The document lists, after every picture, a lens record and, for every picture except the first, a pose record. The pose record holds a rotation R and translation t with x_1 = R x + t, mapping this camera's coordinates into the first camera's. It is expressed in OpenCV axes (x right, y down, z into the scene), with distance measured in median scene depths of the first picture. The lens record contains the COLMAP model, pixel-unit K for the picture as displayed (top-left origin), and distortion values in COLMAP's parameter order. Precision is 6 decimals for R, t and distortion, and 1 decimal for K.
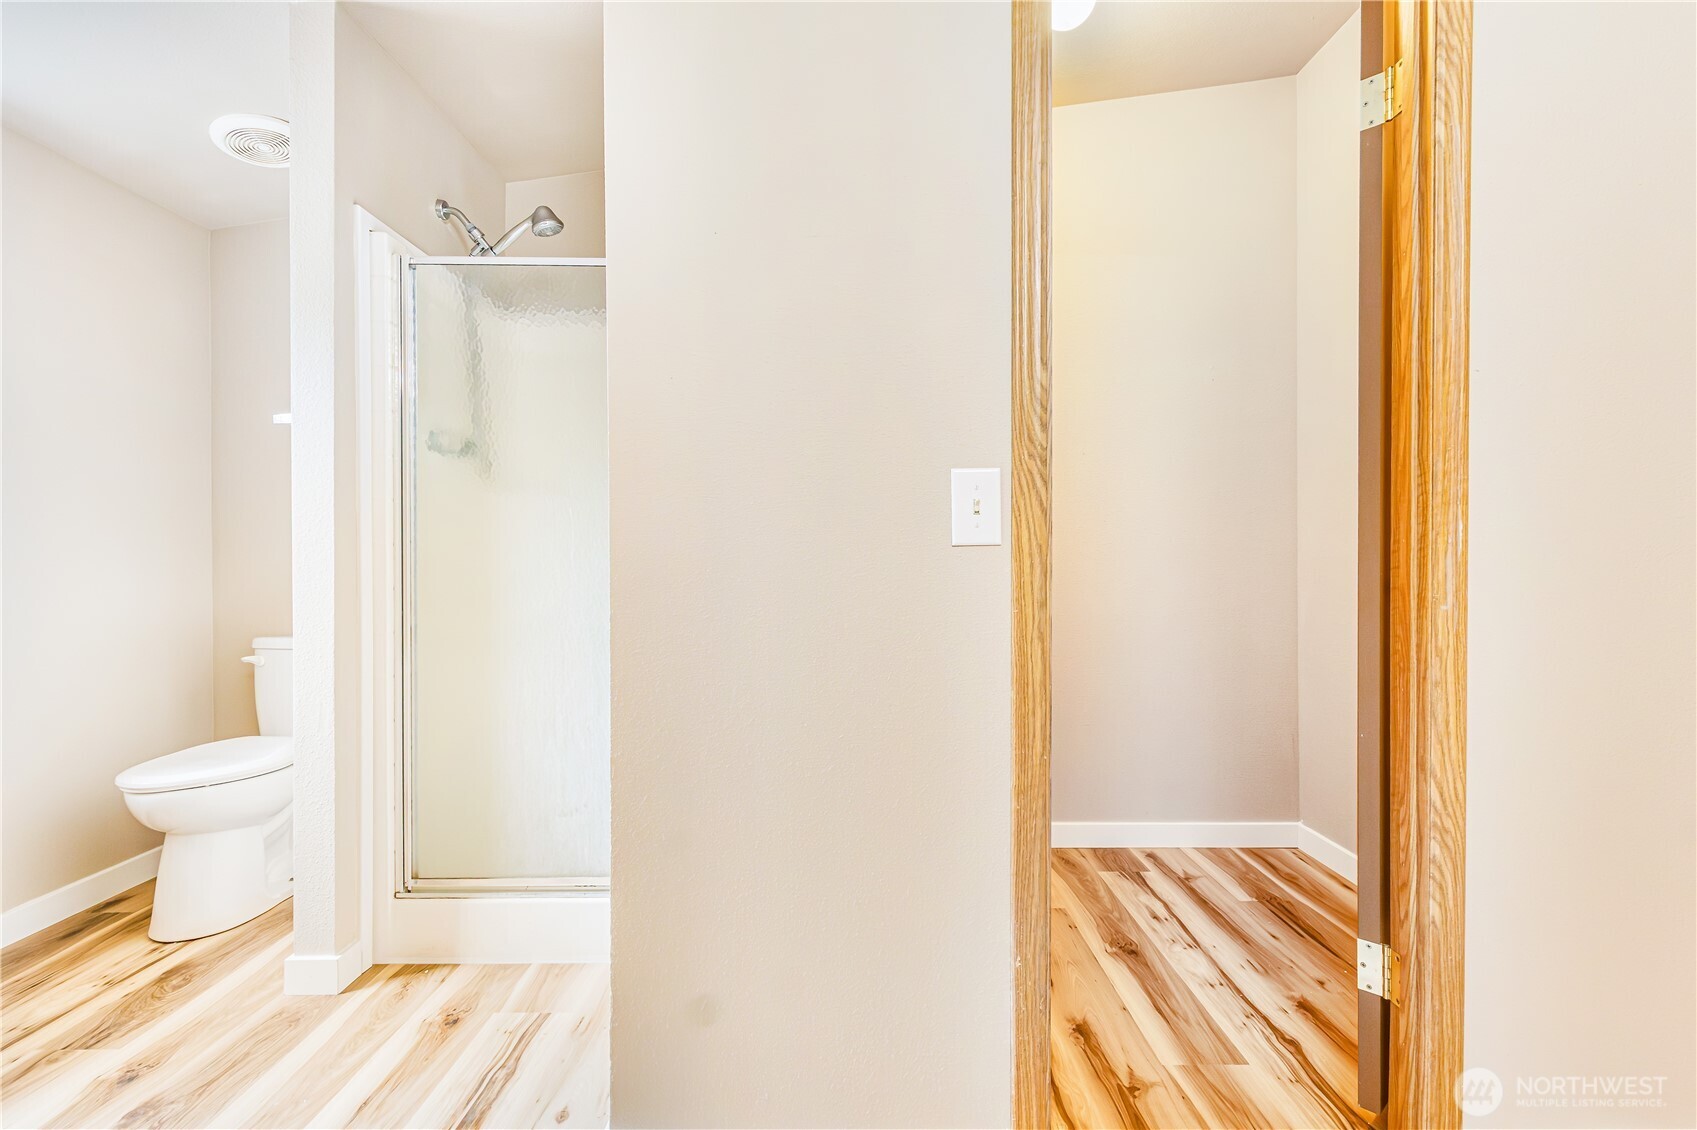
lens RADIAL K [[807.7, 0, 857.3], [0, 807.7, 560.1], [0, 0, 1]] dist [0.001667, 0.000018]
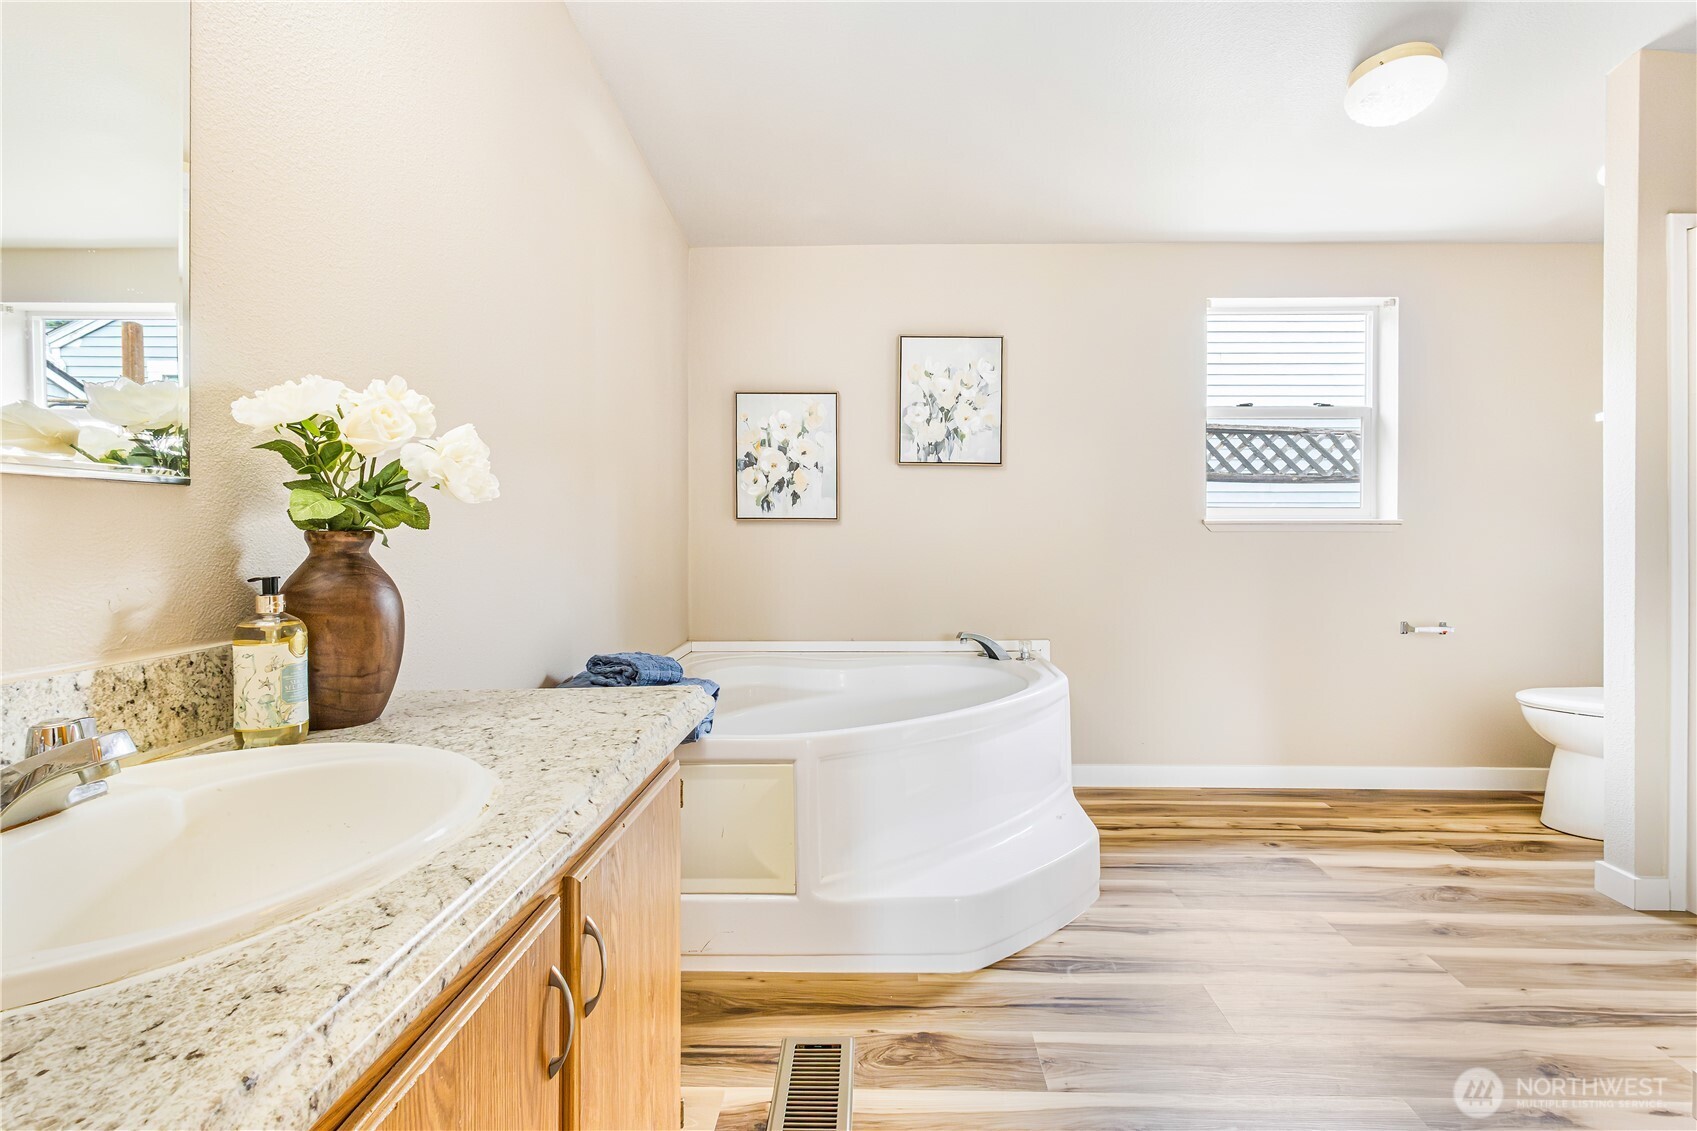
lens RADIAL K [[807.7, 0, 856.1], [0, 807.7, 551.6], [0, 0, 1]] dist [0.001667, 0.000018]
pose [[-0.053245, 0.025359, -0.998259, 0.567423], [-0.003541, 0.999666, 0.025584, 0.000037], [0.998575, 0.004897, -0.053137, -0.052799]]
